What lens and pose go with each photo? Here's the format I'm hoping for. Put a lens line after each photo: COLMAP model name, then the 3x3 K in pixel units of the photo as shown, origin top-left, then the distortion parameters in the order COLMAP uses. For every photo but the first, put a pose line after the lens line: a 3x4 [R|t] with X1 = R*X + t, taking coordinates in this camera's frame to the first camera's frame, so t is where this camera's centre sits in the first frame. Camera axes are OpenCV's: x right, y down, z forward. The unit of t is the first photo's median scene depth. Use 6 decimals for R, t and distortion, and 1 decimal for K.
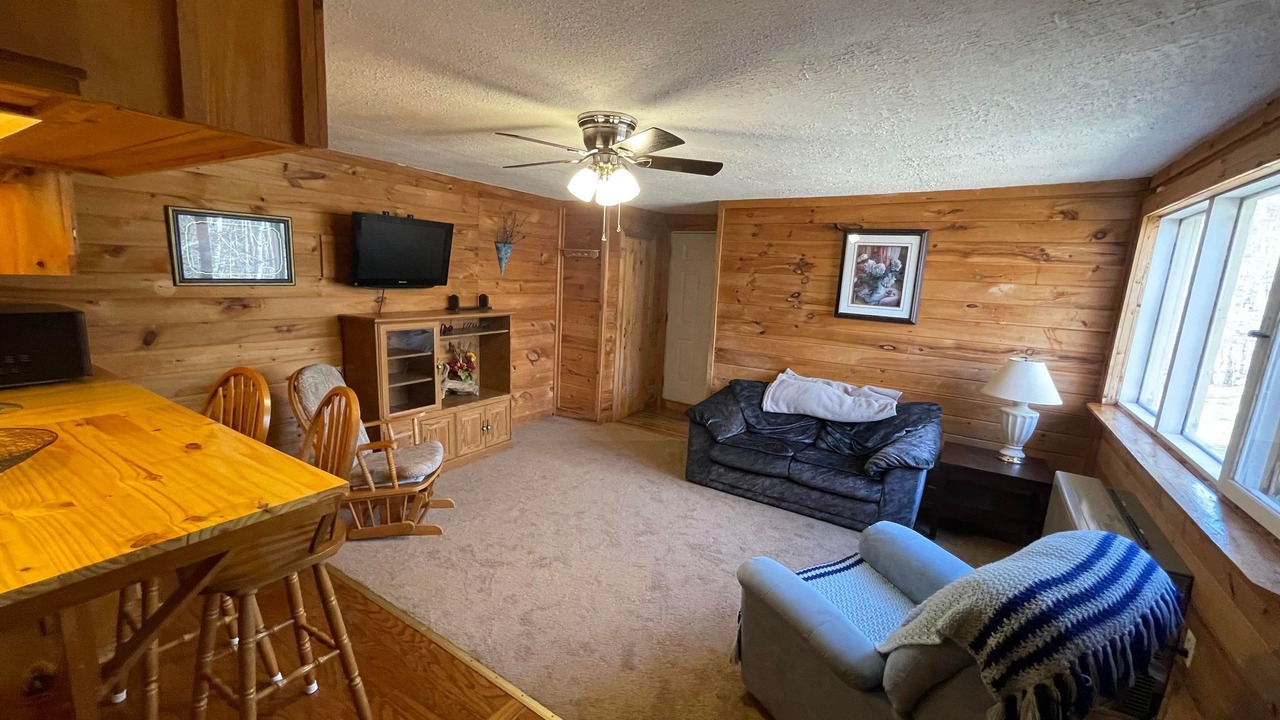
lens RADIAL K [[519.1, 0, 639.6], [0, 519.1, 358.7], [0, 0, 1]] dist [-0.003139, -0.000108]
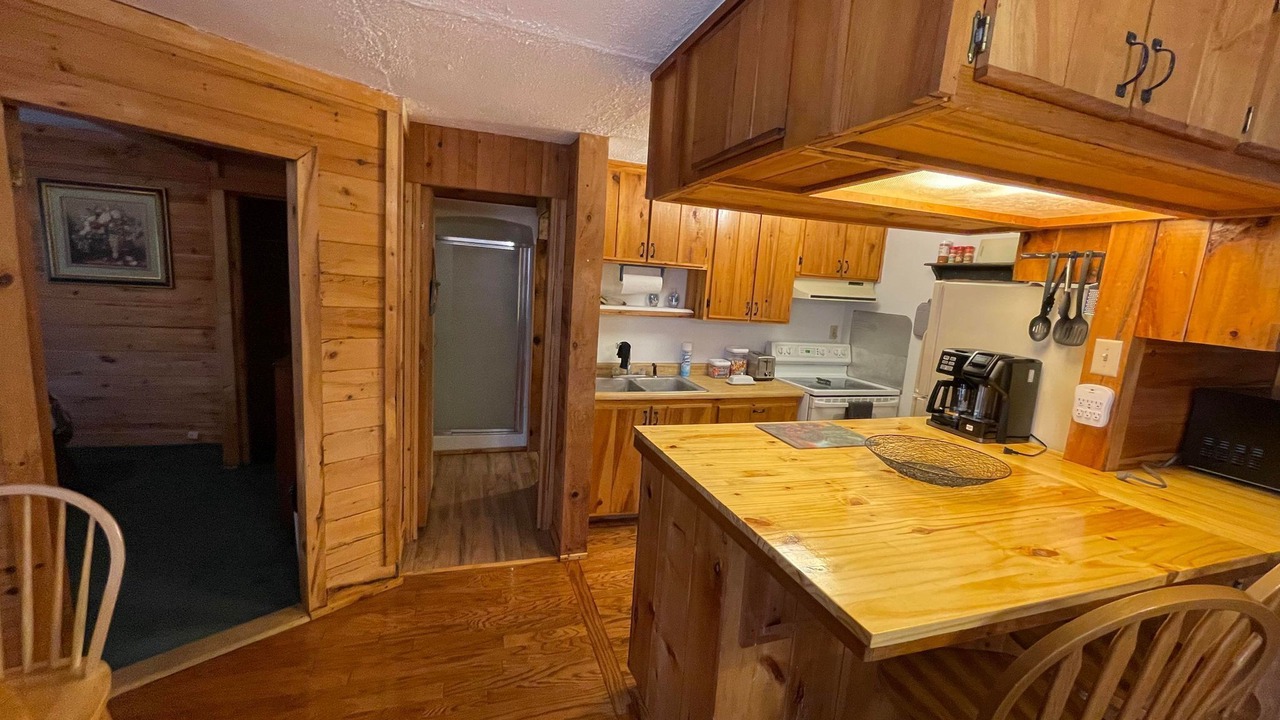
lens RADIAL K [[519.1, 0, 639.6], [0, 519.1, 358.7], [0, 0, 1]] dist [-0.003139, -0.000108]
pose [[-0.610264, 0.030973, -0.791593, 0.032642], [-0.231627, 0.948593, 0.215685, -0.054724], [0.757580, 0.314979, -0.571718, 0.404310]]
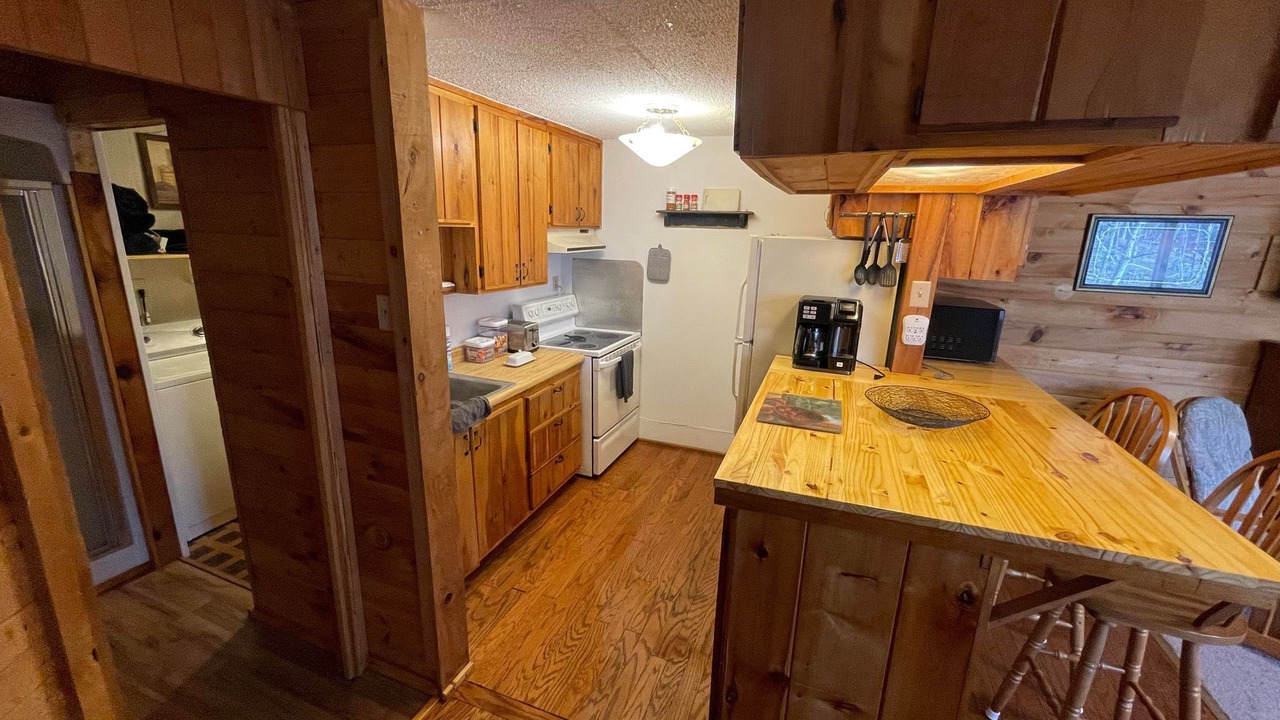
lens RADIAL K [[519.1, 0, 639.6], [0, 519.1, 358.7], [0, 0, 1]] dist [-0.003139, -0.000108]
pose [[0.213801, 0.196682, -0.956873, -0.046263], [-0.185244, 0.969912, 0.157972, -0.008196], [0.959153, 0.143480, 0.243803, -0.064819]]
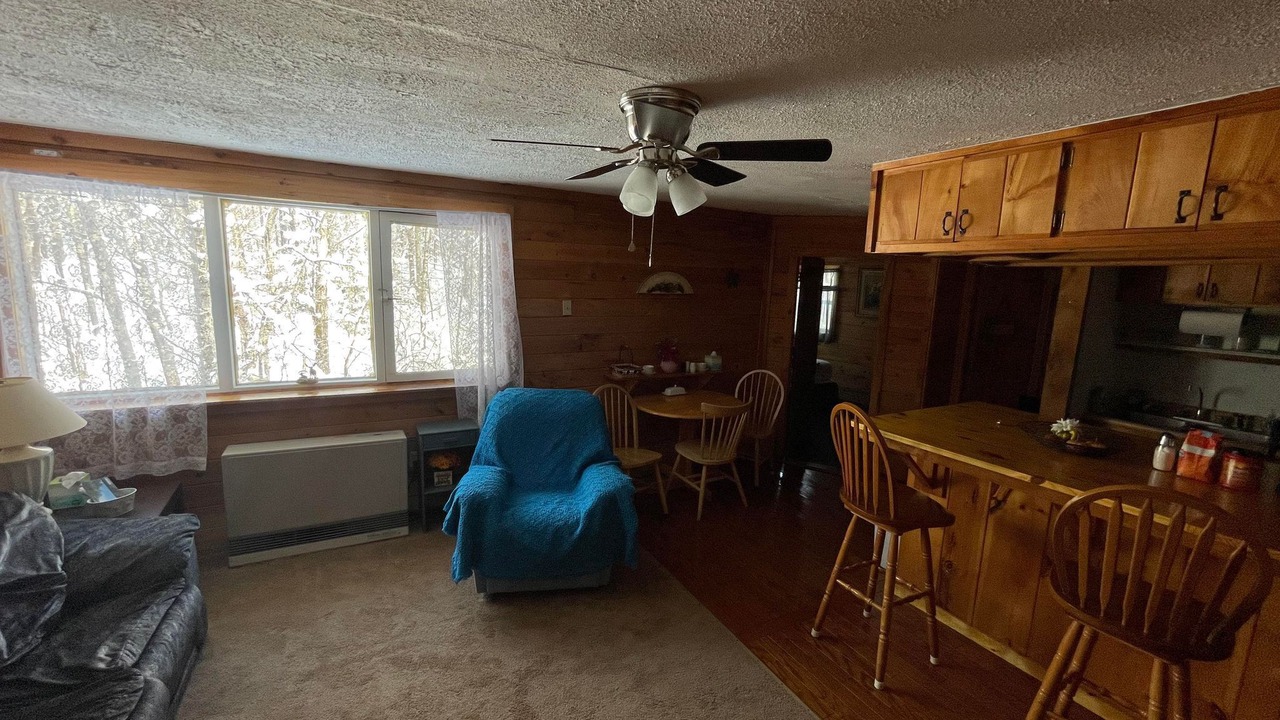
lens RADIAL K [[519.1, 0, 639.6], [0, 519.1, 358.7], [0, 0, 1]] dist [-0.003139, -0.000108]
pose [[-0.884165, -0.149340, 0.442663, -0.268558], [0.000319, 0.947337, 0.320238, -0.228215], [-0.467175, 0.283284, -0.837554, 1.123603]]
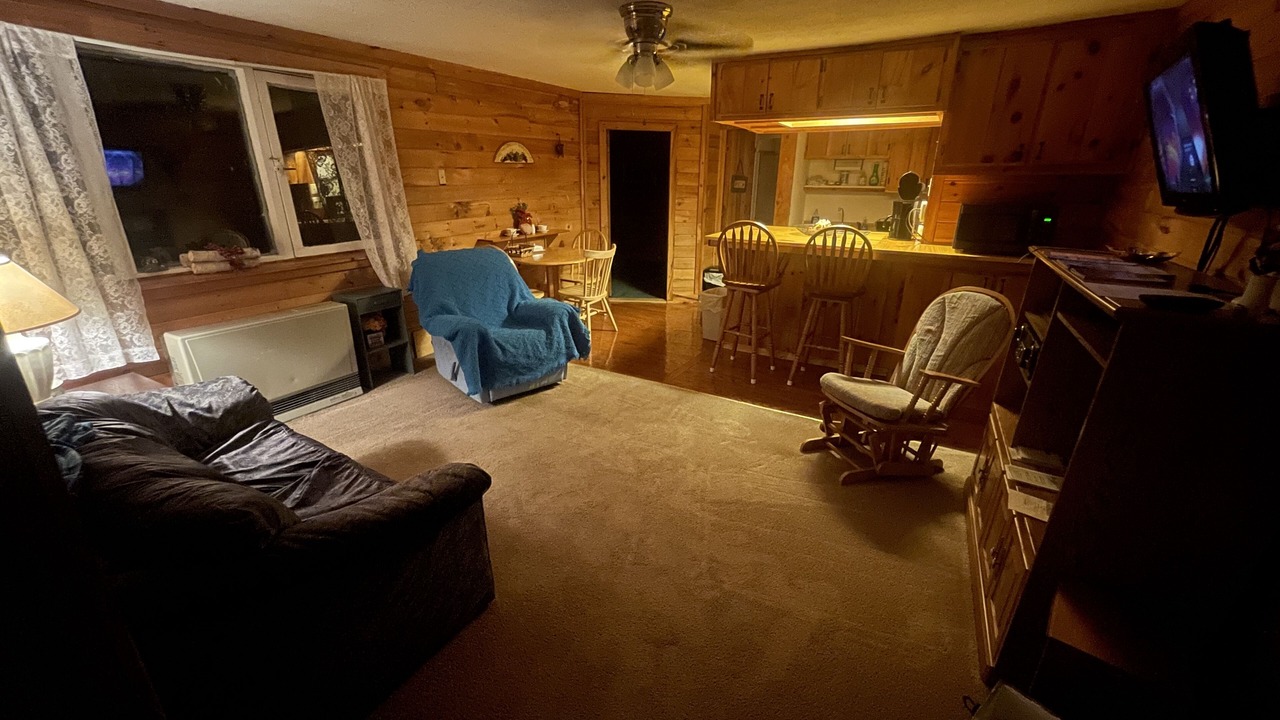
lens RADIAL K [[519.1, 0, 639.6], [0, 519.1, 358.7], [0, 0, 1]] dist [-0.003139, -0.000108]
pose [[-0.996474, -0.029870, -0.078407, 0.010252], [-0.064620, 0.869271, 0.490094, -0.227993], [0.053518, 0.493432, -0.868136, 1.523741]]
